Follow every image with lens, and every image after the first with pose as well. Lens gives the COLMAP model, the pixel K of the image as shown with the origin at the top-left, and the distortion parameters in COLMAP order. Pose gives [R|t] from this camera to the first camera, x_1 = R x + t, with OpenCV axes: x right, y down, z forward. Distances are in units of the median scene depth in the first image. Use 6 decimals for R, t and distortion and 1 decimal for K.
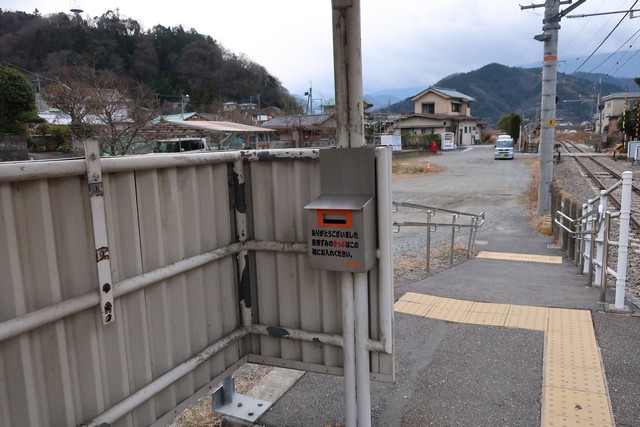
lens RADIAL K [[505.9, 0, 320.4], [0, 505.9, 213.3], [0, 0, 1]] dist [-0.002043, 0.002849]
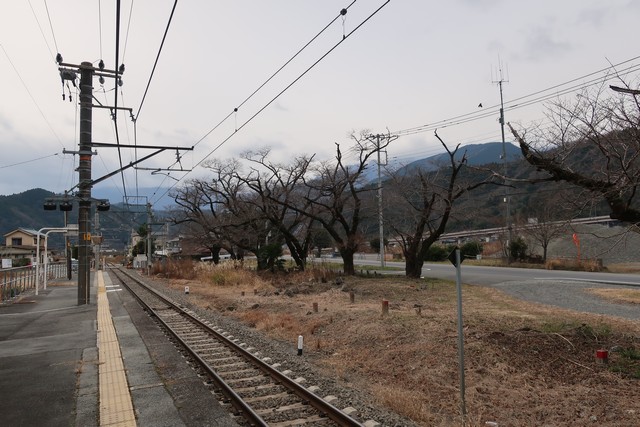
lens RADIAL K [[506.1, 0, 320.8], [0, 506.1, 213.6], [0, 0, 1]] dist [-0.000284, 0.003454]
pose [[0.672243, 0.055321, 0.738261, -0.310334], [0.125968, 0.974116, -0.187698, 0.114293], [-0.729535, 0.219176, 0.647874, -0.689510]]
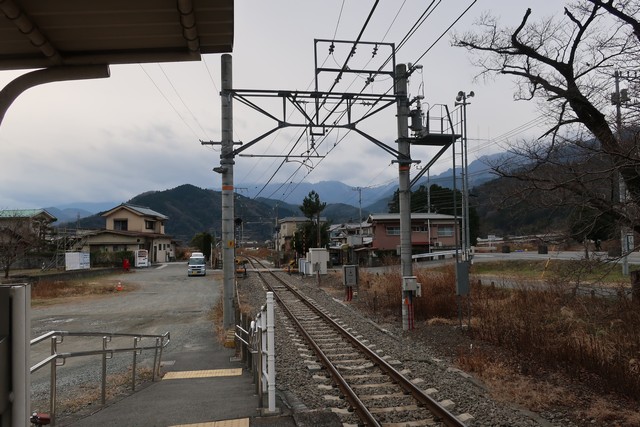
lens RADIAL K [[506.1, 0, 320.8], [0, 506.1, 213.6], [0, 0, 1]] dist [-0.000284, 0.003454]
pose [[0.836625, 0.044665, 0.545953, 0.002170], [0.079937, 0.976046, -0.202347, -0.000649], [-0.541913, 0.212931, 0.813014, -0.006231]]
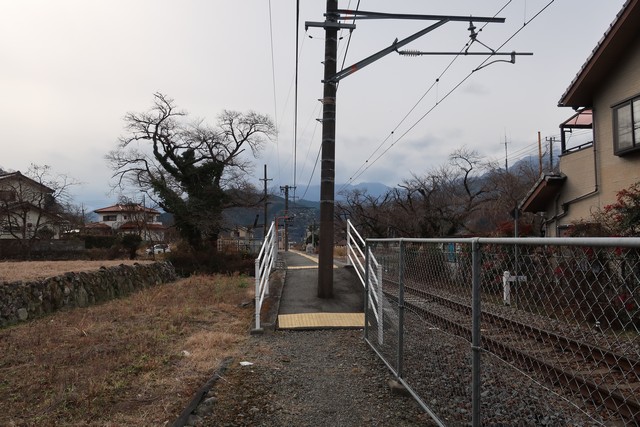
lens RADIAL K [[506.1, 0, 320.8], [0, 506.1, 213.6], [0, 0, 1]] dist [-0.000284, 0.003454]
pose [[0.877682, 0.042322, 0.477371, -0.599162], [0.065971, 0.975941, -0.207817, 0.227046], [-0.474681, 0.213890, 0.853774, -1.281031]]
